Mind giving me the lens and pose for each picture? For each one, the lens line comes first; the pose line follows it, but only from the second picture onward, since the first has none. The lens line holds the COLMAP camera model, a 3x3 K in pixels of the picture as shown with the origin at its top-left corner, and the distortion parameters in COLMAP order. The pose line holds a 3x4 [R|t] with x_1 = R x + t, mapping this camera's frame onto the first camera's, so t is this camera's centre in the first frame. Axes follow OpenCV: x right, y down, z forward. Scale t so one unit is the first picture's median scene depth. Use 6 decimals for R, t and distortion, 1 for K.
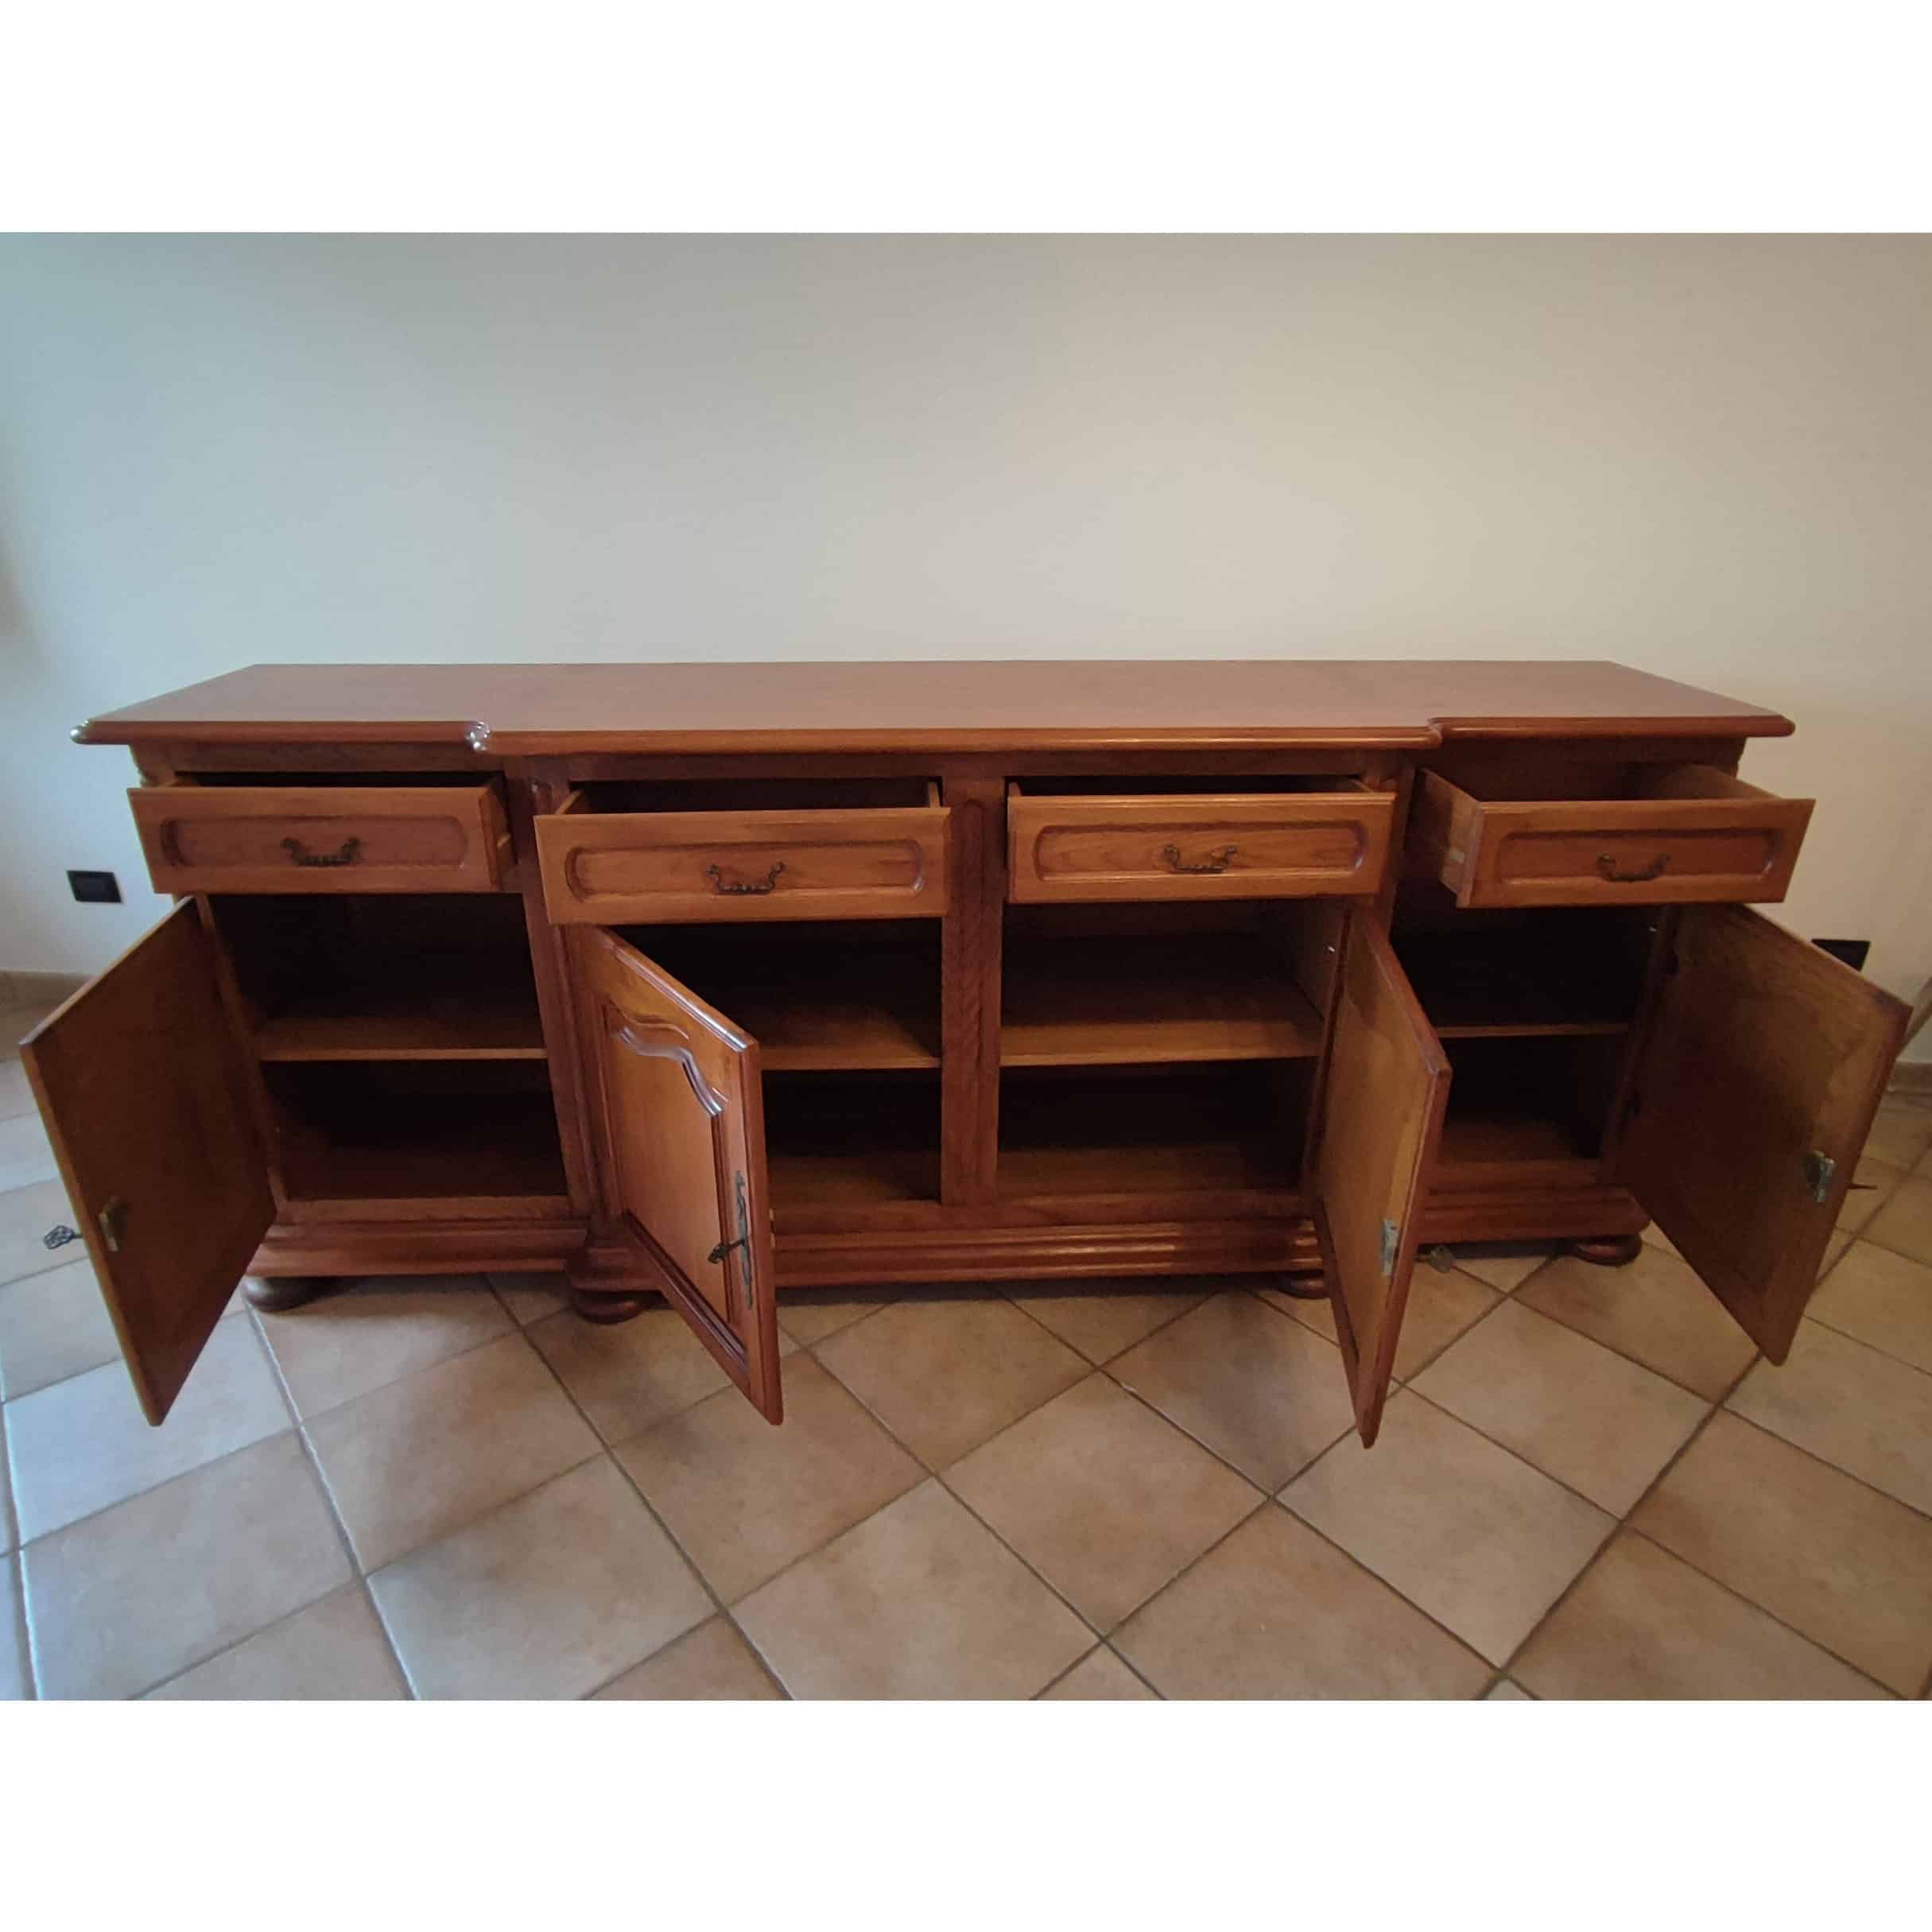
lens RADIAL K [[1247.6, 0, 977.4], [0, 1247.6, 967.1], [0, 0, 1]] dist [-0.000307, -0.000608]
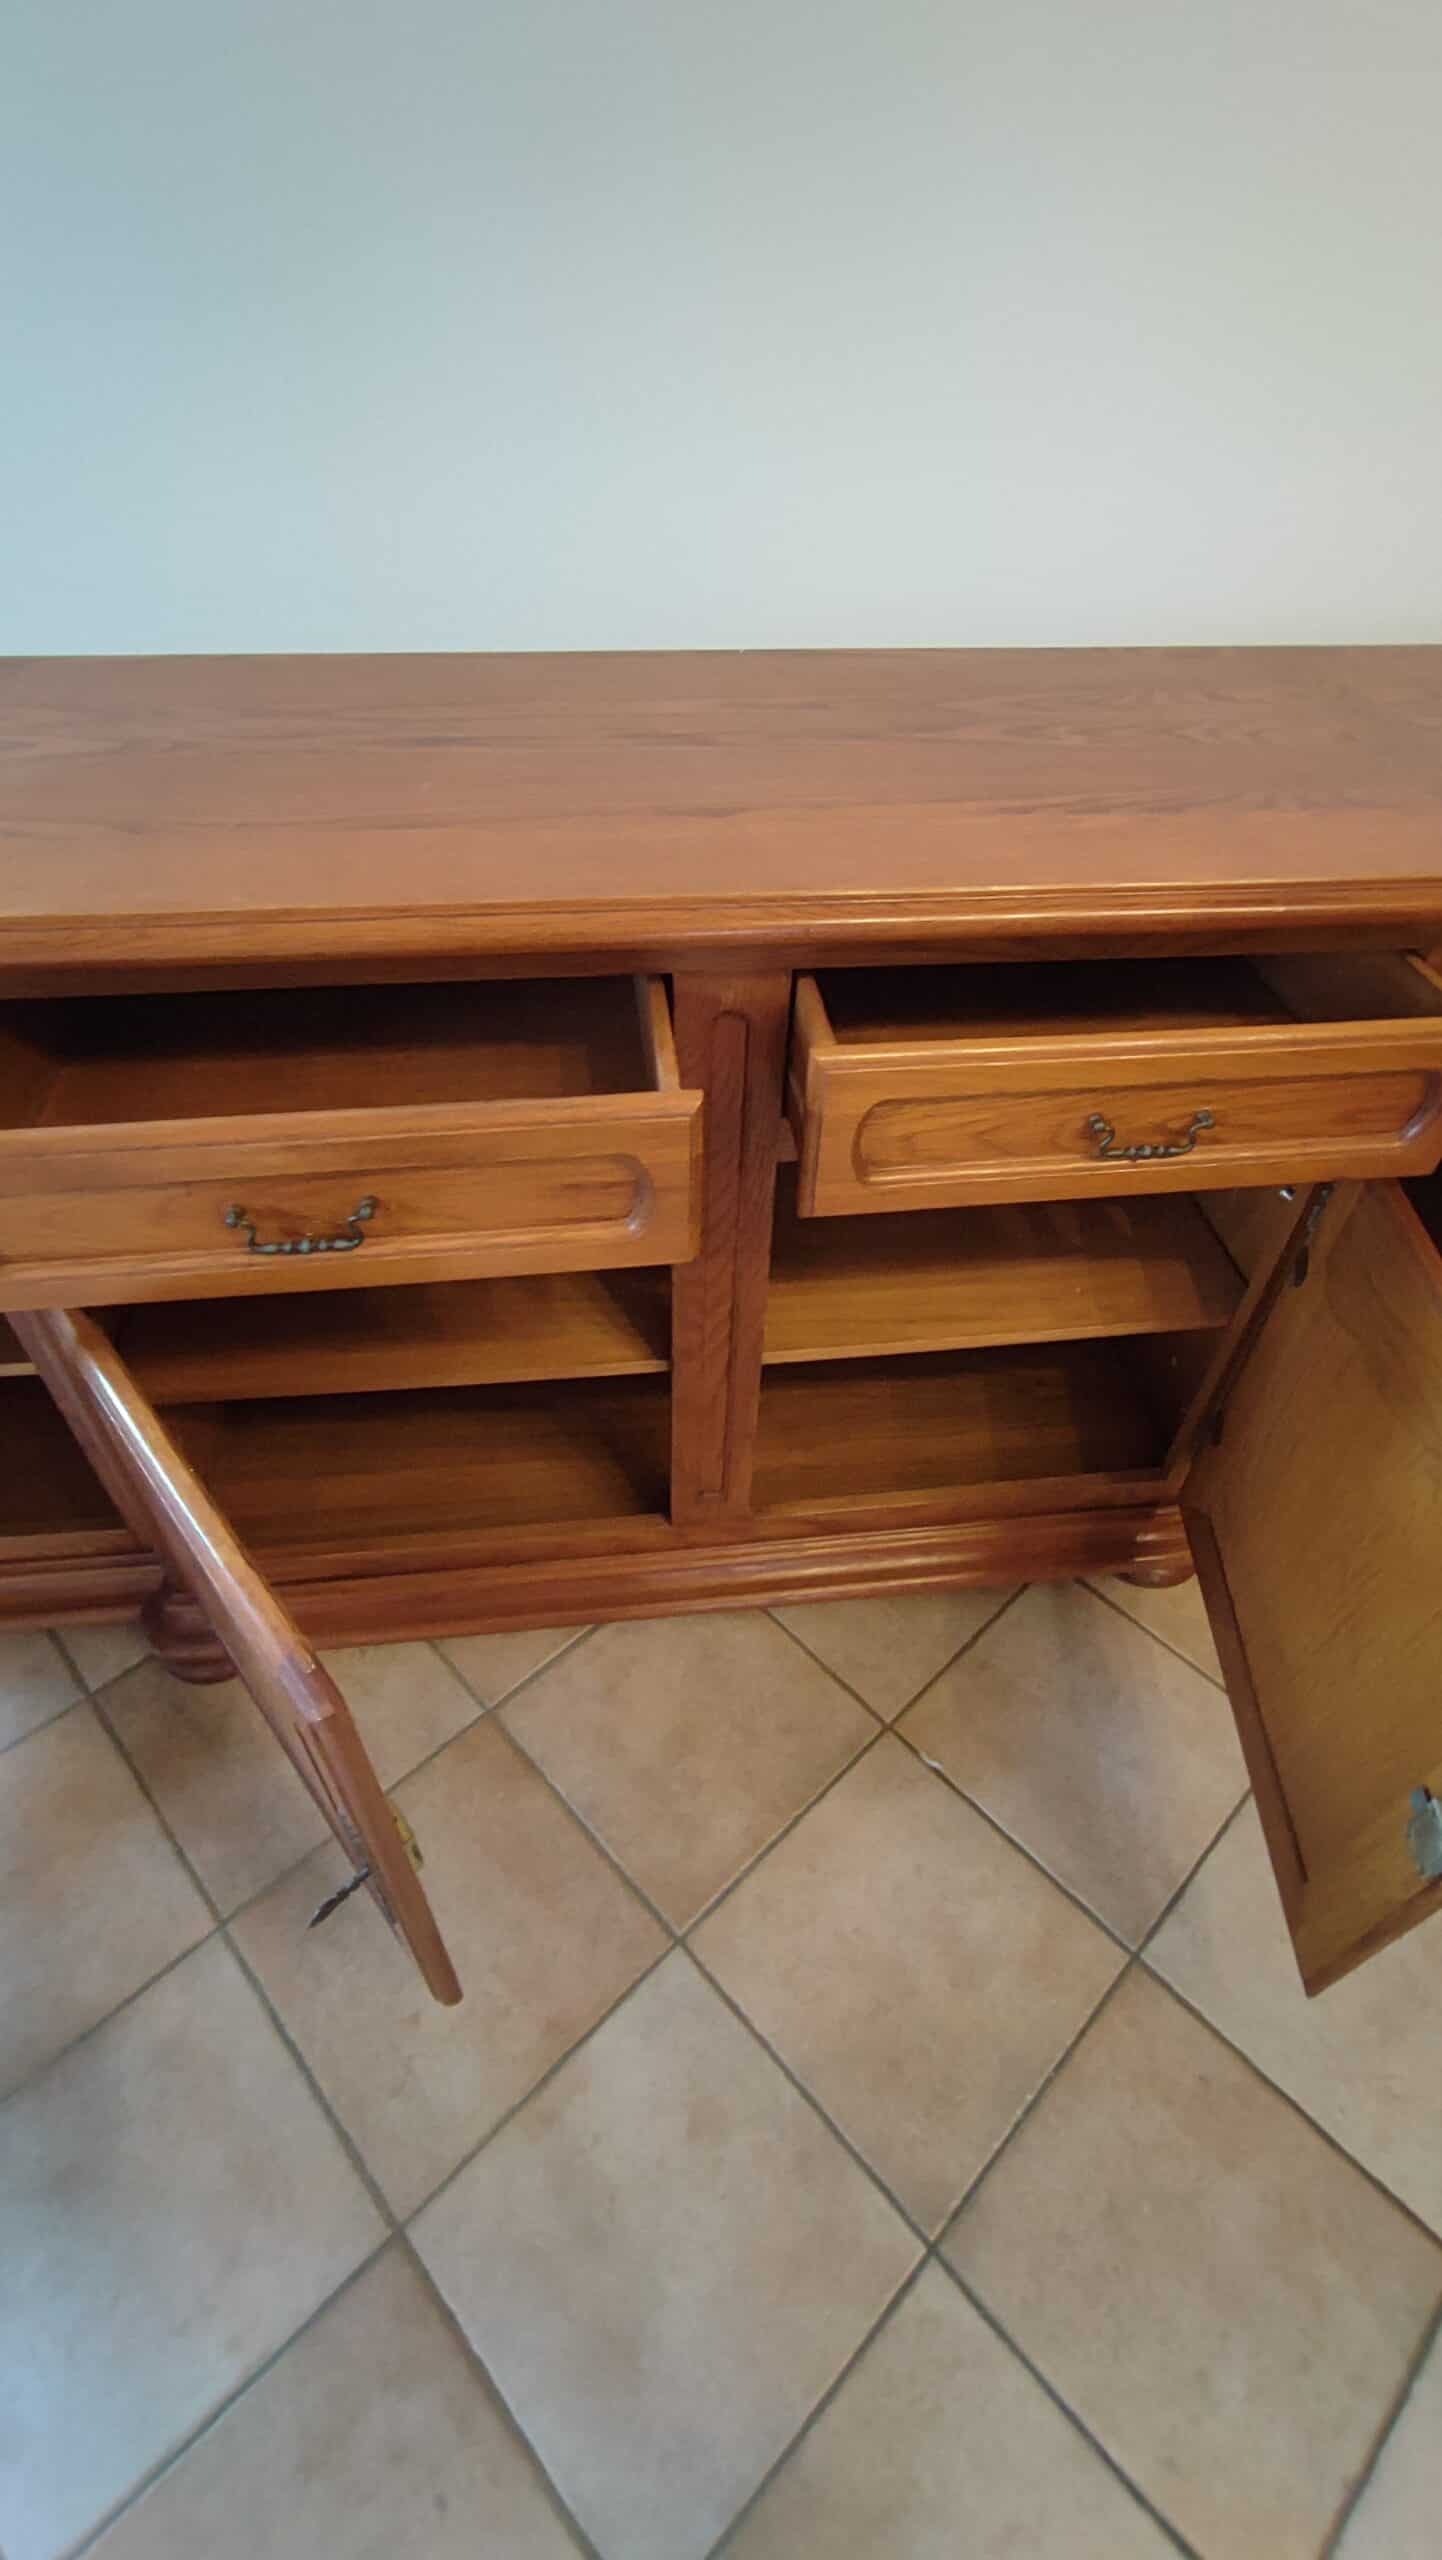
lens RADIAL K [[1147.3, 0, 741.8], [0, 1147.3, 1221.8], [0, 0, 1]] dist [-0.023377, 0.001383]
pose [[0.997061, -0.025684, 0.072177, -0.036522], [0.000545, 0.944481, 0.328567, -0.210469], [-0.076609, -0.327562, 0.941719, 0.511551]]
